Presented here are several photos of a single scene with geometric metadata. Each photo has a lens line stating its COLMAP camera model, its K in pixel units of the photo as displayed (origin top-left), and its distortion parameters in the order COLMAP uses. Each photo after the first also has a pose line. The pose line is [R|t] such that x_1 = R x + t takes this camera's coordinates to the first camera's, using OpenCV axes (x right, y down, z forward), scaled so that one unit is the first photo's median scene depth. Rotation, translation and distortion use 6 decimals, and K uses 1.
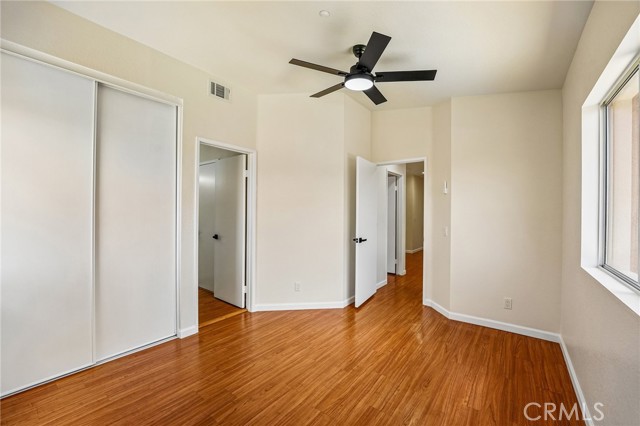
lens RADIAL K [[264.9, 0, 318.9], [0, 264.9, 214.9], [0, 0, 1]] dist [-0.025386, 0.000052]
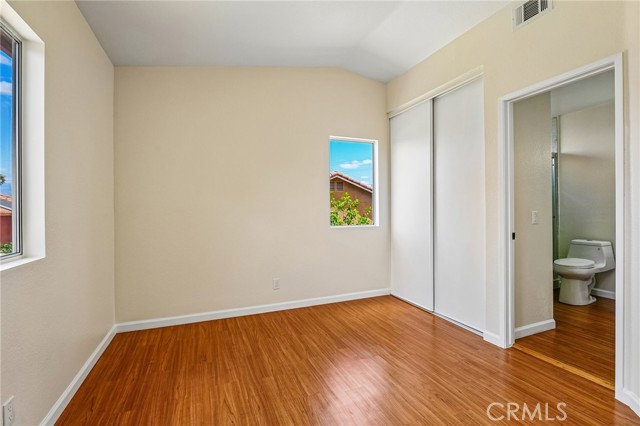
lens RADIAL K [[304.0, 0, 319.3], [0, 304.0, 202.7], [0, 0, 1]] dist [-0.000231, -0.000112]
pose [[-0.513782, -0.016947, -0.857753, 0.759953], [-0.004244, 0.999843, -0.017213, 0.048213], [0.857910, -0.005203, -0.513774, 1.278868]]
